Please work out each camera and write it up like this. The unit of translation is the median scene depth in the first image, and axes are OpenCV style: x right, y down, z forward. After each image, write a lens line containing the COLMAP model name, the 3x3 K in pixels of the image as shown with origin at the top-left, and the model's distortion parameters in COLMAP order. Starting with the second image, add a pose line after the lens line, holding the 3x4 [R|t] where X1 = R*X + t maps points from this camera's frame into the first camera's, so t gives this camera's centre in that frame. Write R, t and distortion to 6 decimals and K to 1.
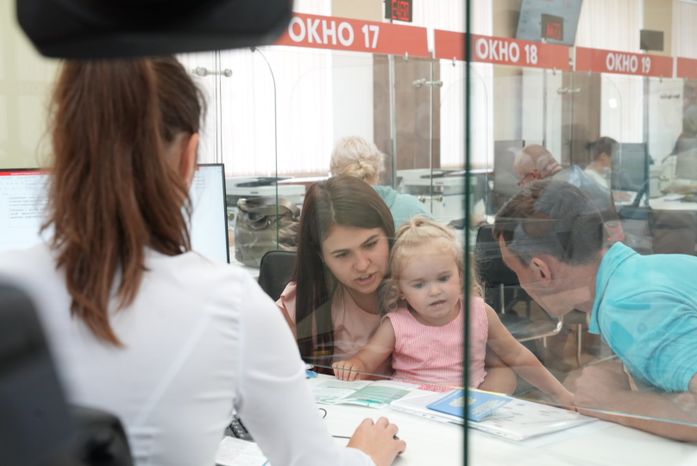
lens RADIAL K [[1154.9, 0, 348.5], [0, 1154.9, 233.0], [0, 0, 1]] dist [-0.000694, -0.025538]
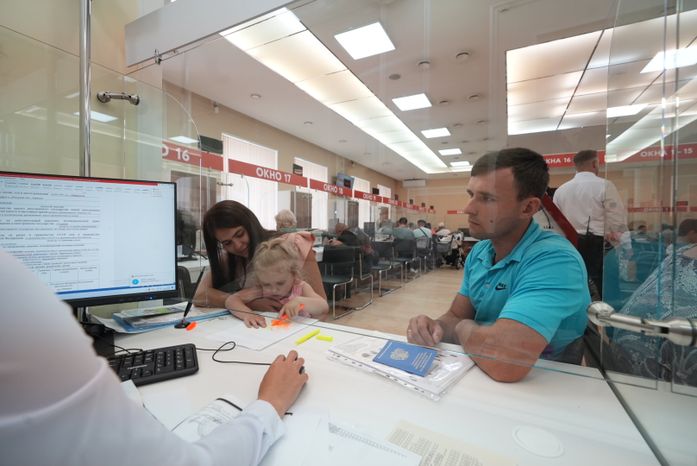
lens RADIAL K [[312.7, 0, 348.5], [0, 312.7, 233.0], [0, 0, 1]] dist [-0.002801, -0.000190]
pose [[0.980008, 0.016014, 0.198313, 0.015969], [-0.003585, 0.998015, -0.062872, 0.013908], [-0.198926, 0.060904, 0.978120, 0.222099]]
